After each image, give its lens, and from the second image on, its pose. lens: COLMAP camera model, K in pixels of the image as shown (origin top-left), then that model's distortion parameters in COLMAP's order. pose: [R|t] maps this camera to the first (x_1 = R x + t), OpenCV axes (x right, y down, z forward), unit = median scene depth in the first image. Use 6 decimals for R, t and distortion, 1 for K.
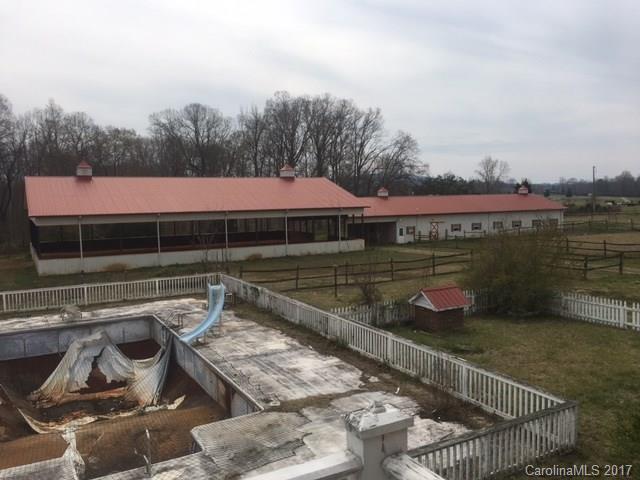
lens RADIAL K [[545.5, 0, 319.5], [0, 545.5, 241.0], [0, 0, 1]] dist [0.058599, -0.066811]
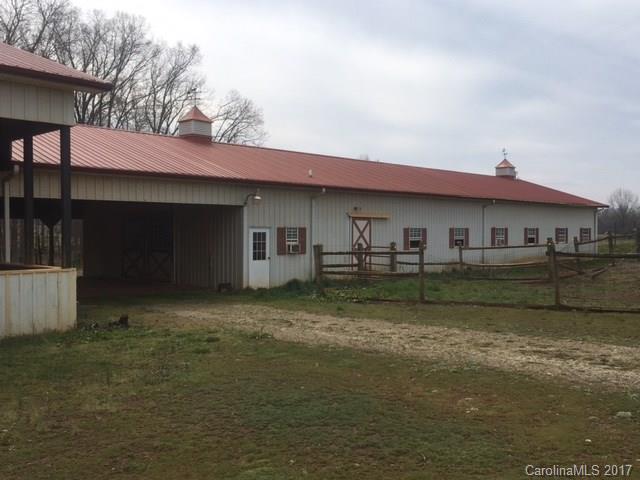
lens RADIAL K [[618.3, 0, 319.5], [0, 618.3, 239.0], [0, 0, 1]] dist [0.000937, 0.000000]
pose [[0.956683, 0.010906, 0.290929, 0.088036], [0.011650, 0.997064, -0.075687, 0.003607], [-0.290900, 0.075798, 0.953746, 0.691230]]
